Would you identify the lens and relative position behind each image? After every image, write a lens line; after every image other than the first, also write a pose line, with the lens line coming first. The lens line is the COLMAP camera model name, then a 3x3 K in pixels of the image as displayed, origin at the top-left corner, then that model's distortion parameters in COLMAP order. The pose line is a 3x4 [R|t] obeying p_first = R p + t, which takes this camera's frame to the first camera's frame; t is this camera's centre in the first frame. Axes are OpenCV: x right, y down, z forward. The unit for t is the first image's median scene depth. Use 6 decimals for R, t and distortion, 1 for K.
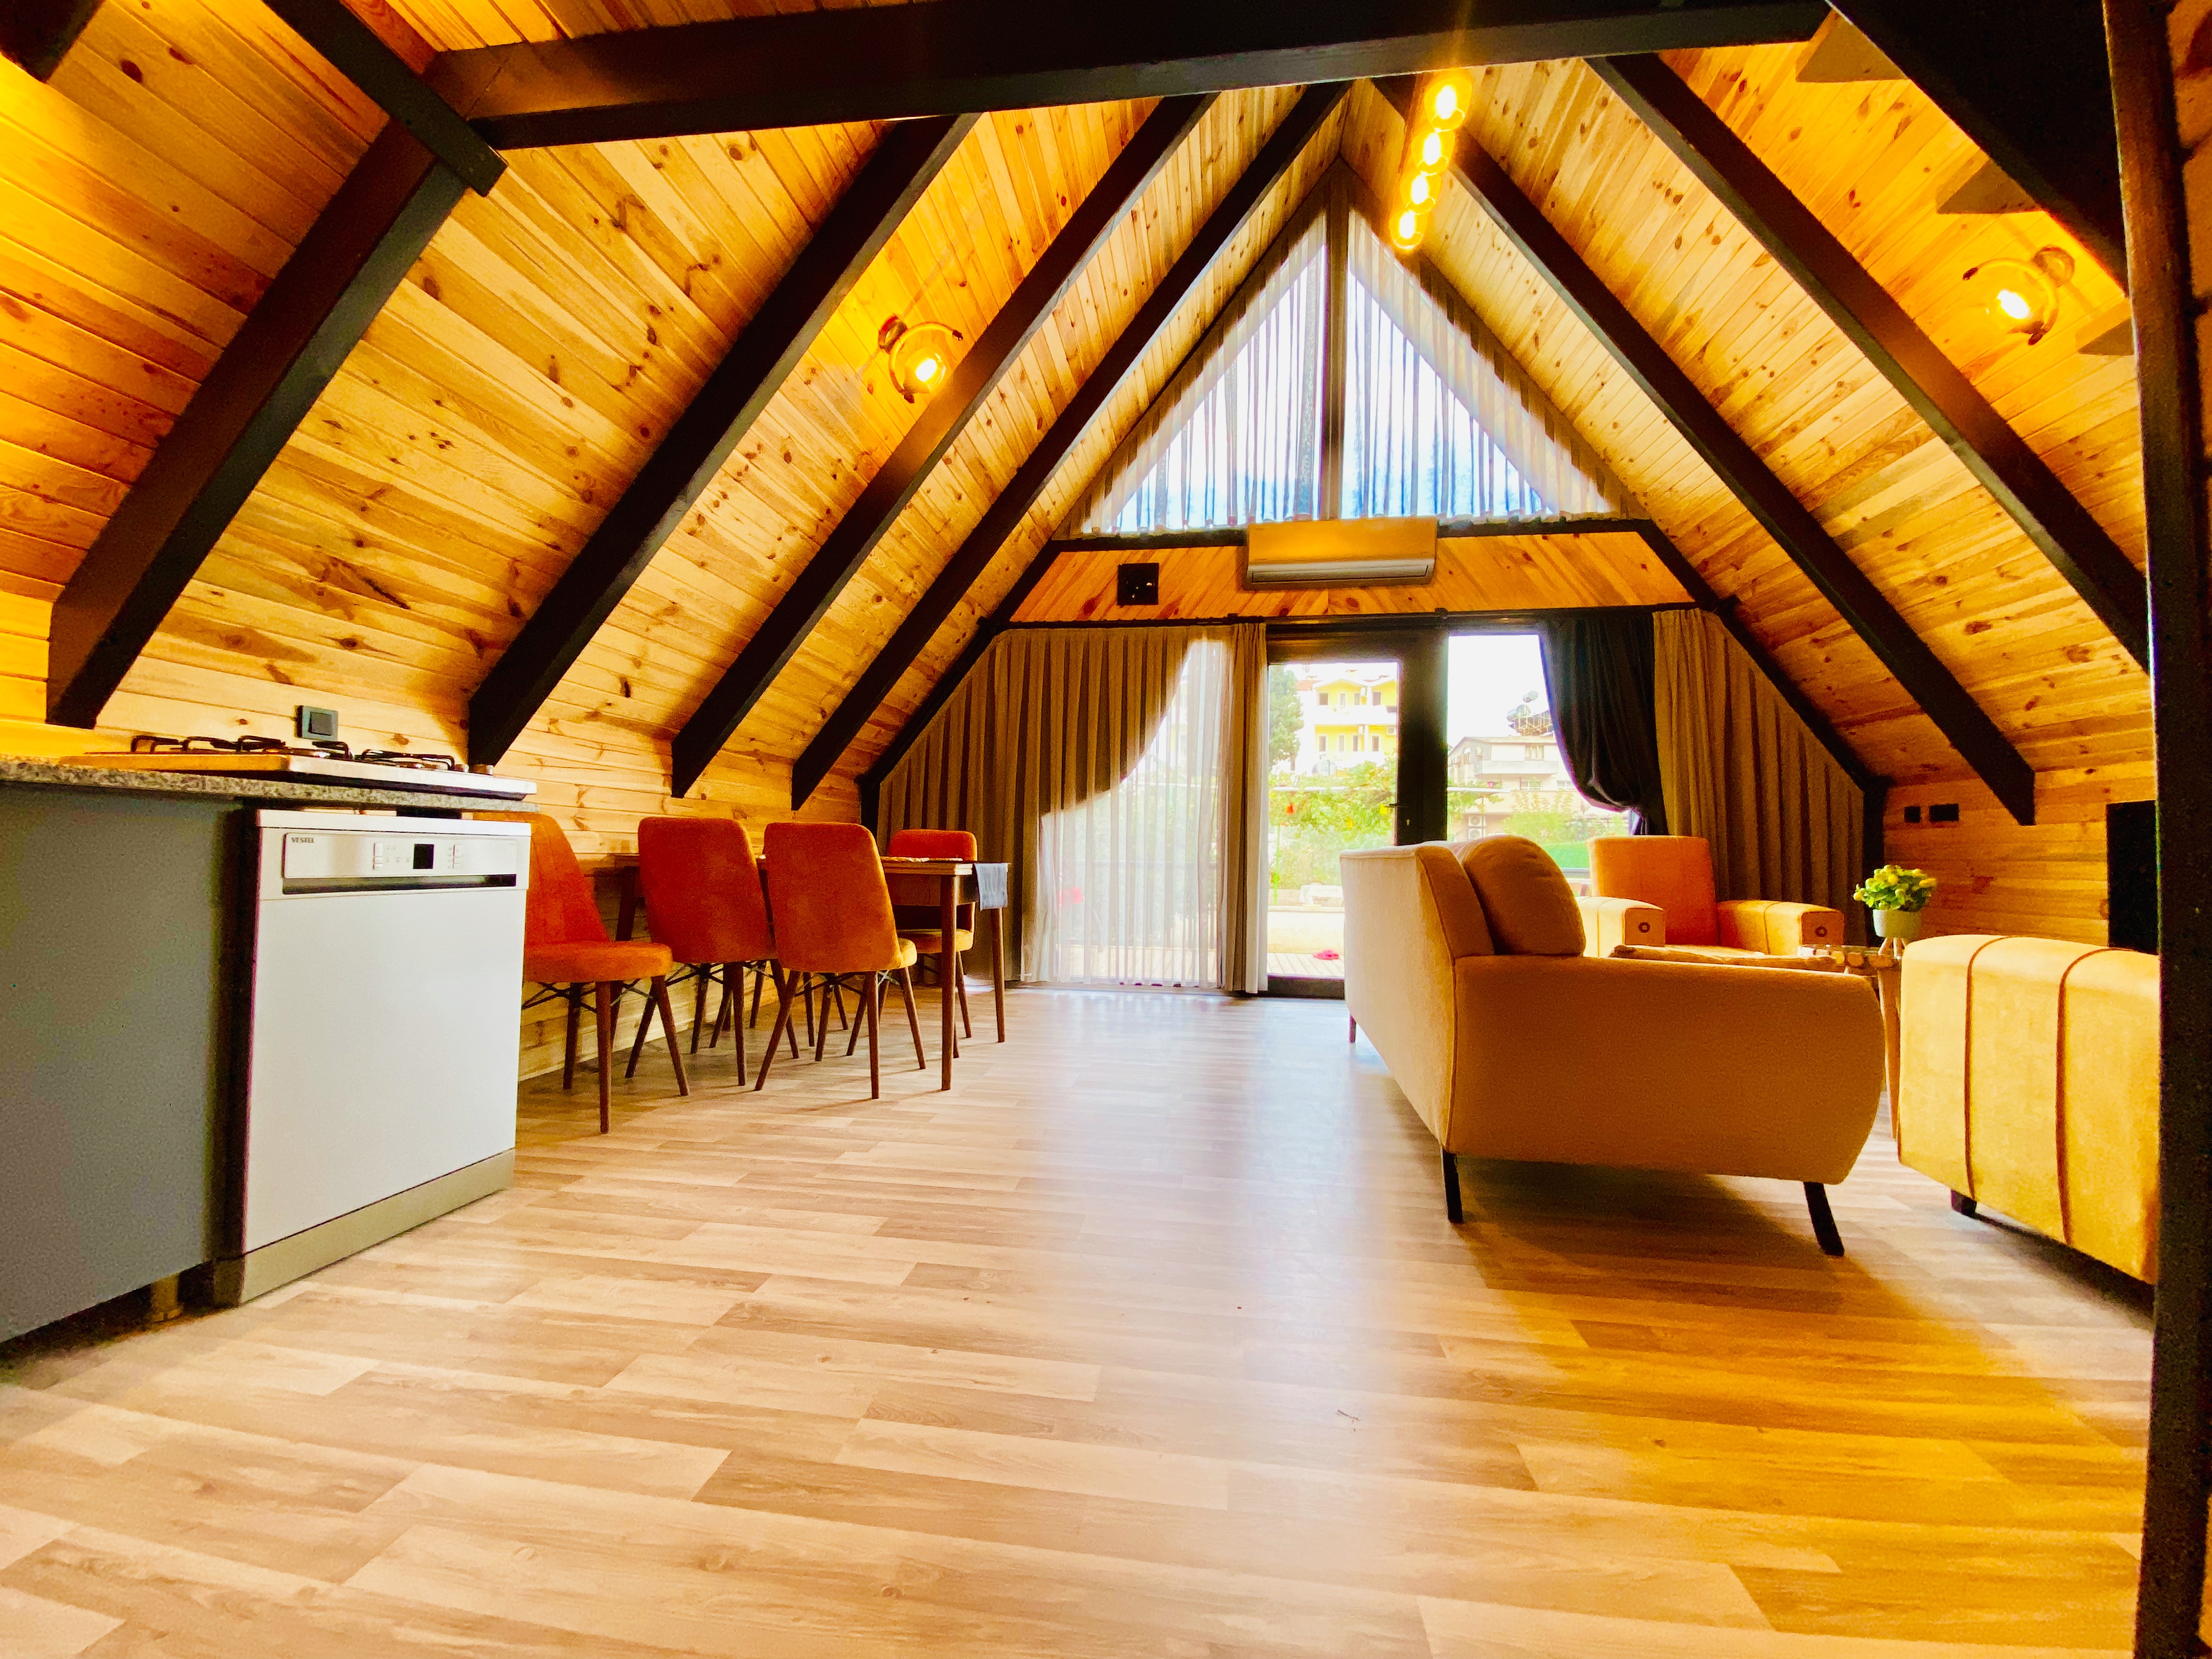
lens RADIAL K [[881.0, 0, 1106.0], [0, 881.0, 829.5], [0, 0, 1]] dist [0.025617, -0.029544]
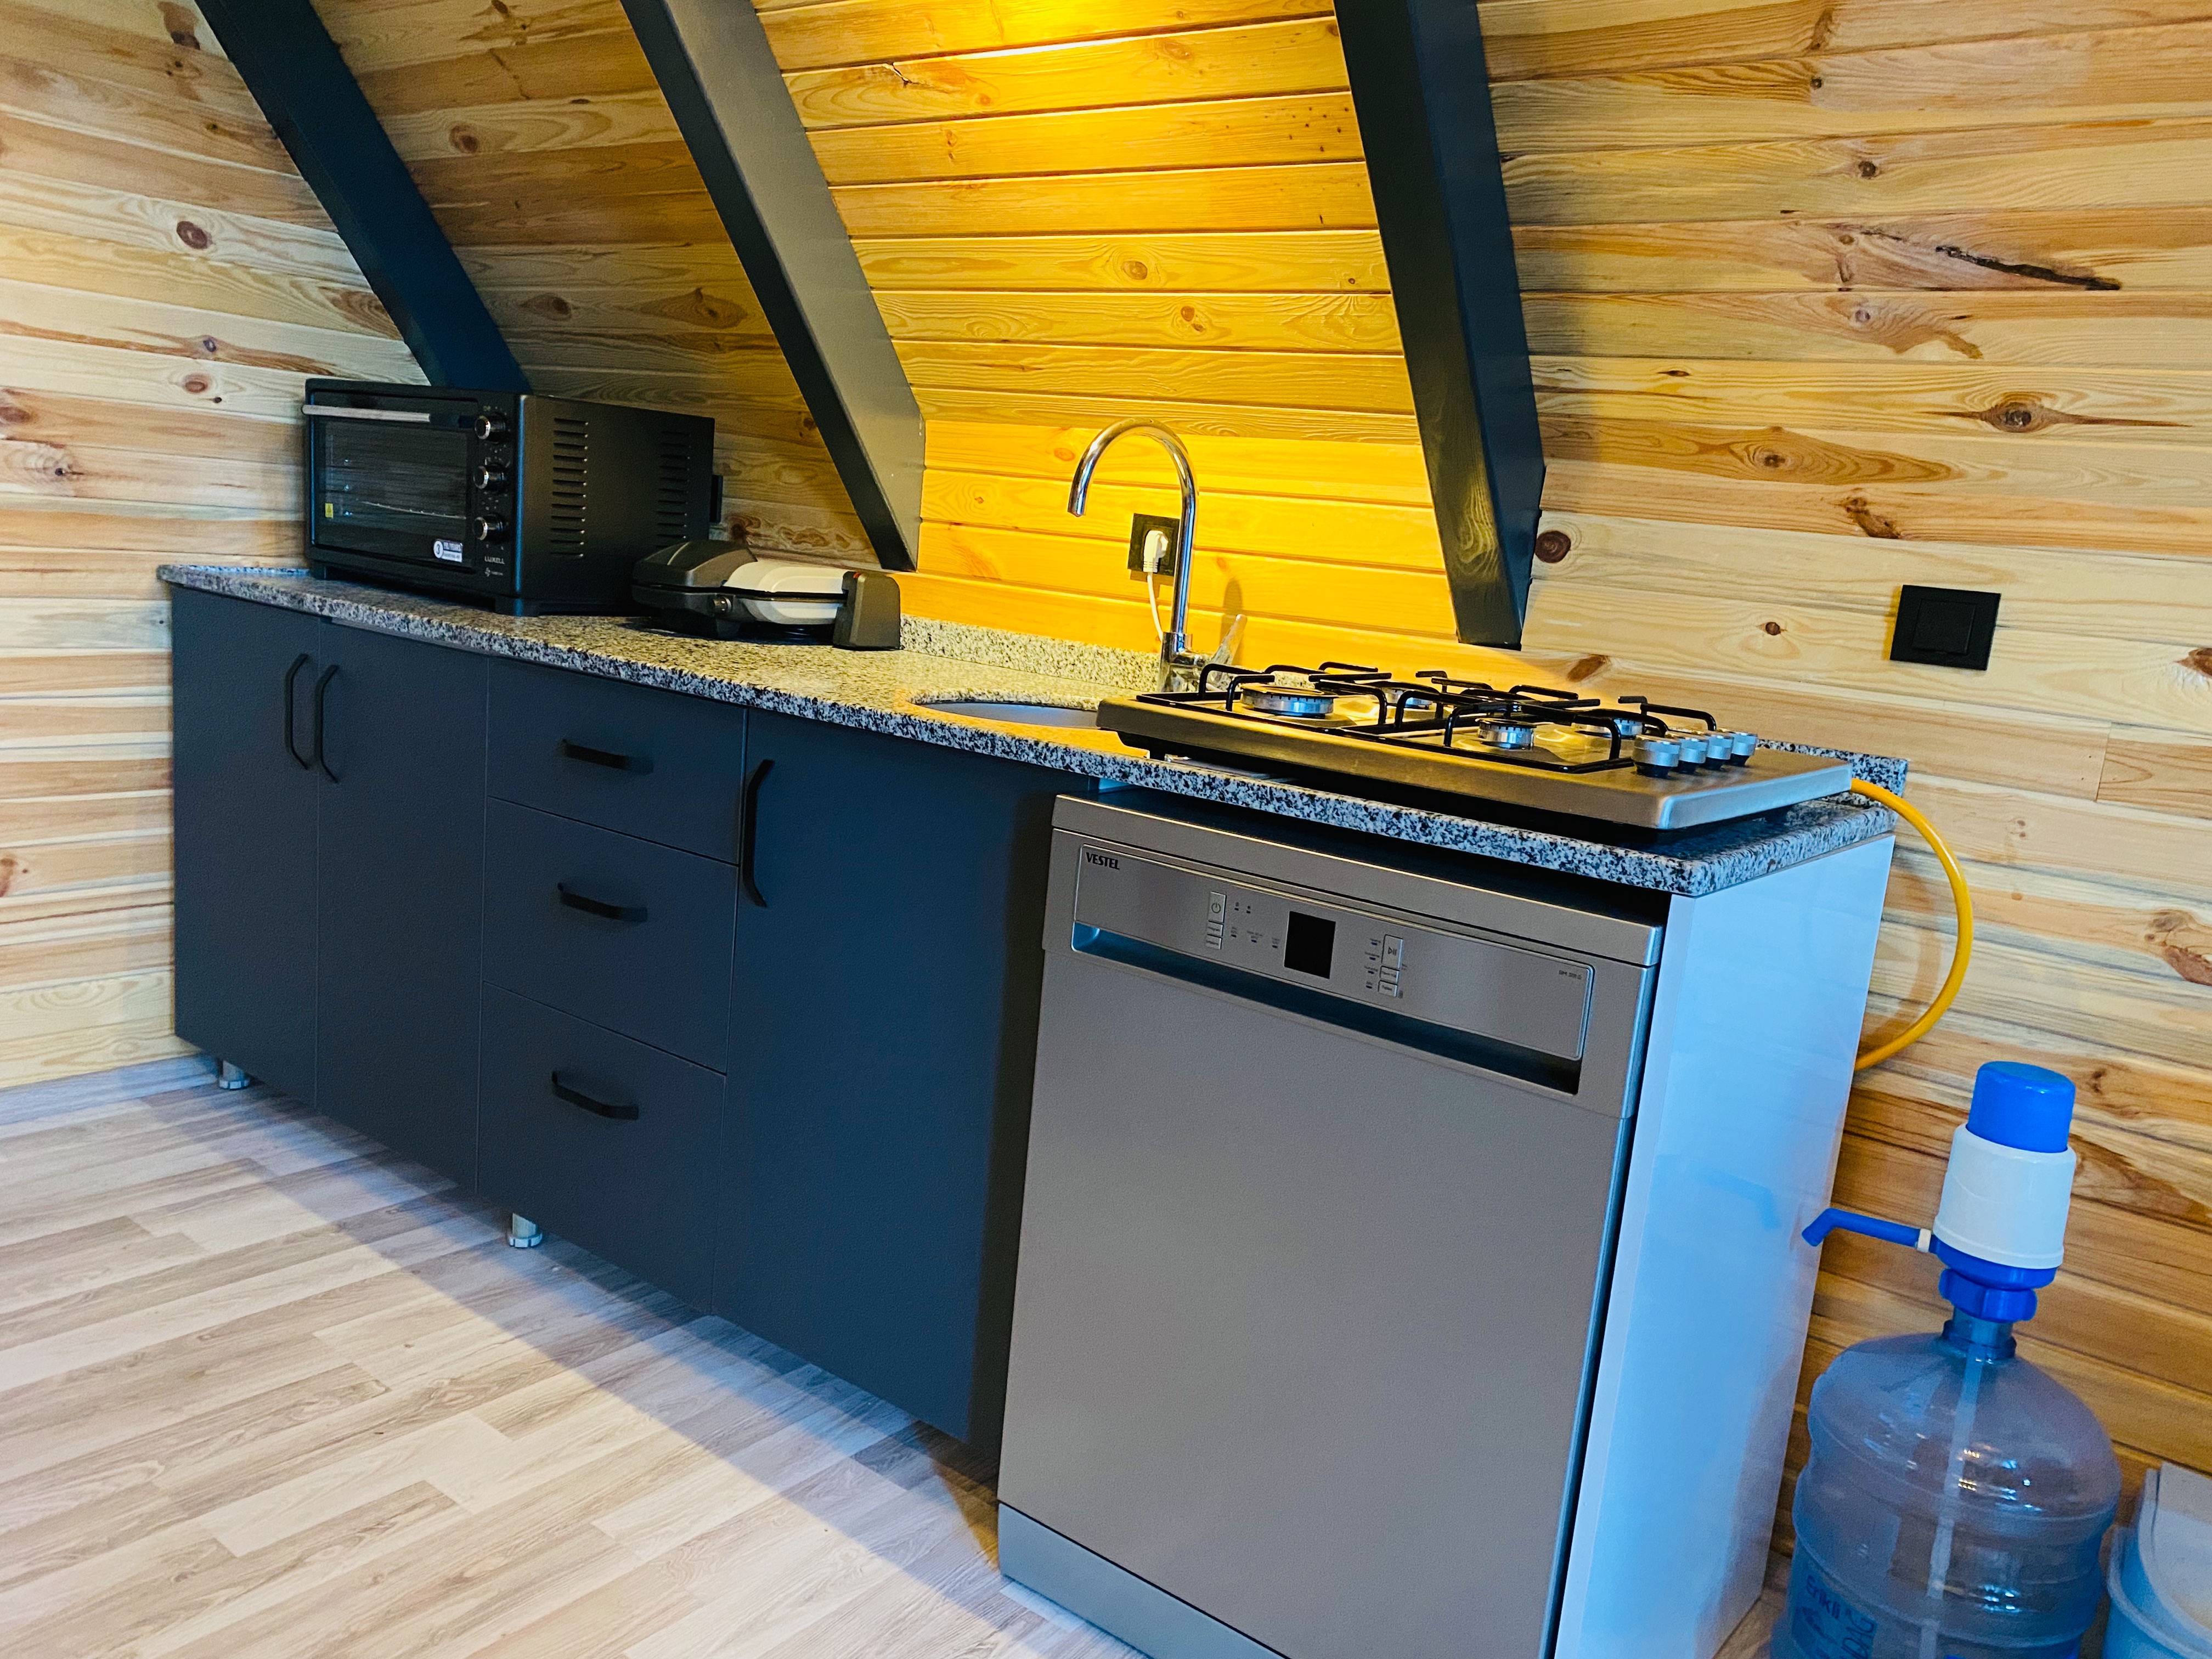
lens RADIAL K [[1701.2, 0, 1065.0], [0, 1701.2, 823.8], [0, 0, 1]] dist [-0.004439, 0.007389]
pose [[-0.502351, 0.086776, -0.860298, 0.005081], [-0.078302, 0.986298, 0.145208, -0.138816], [0.861111, 0.140308, -0.488673, 1.285663]]
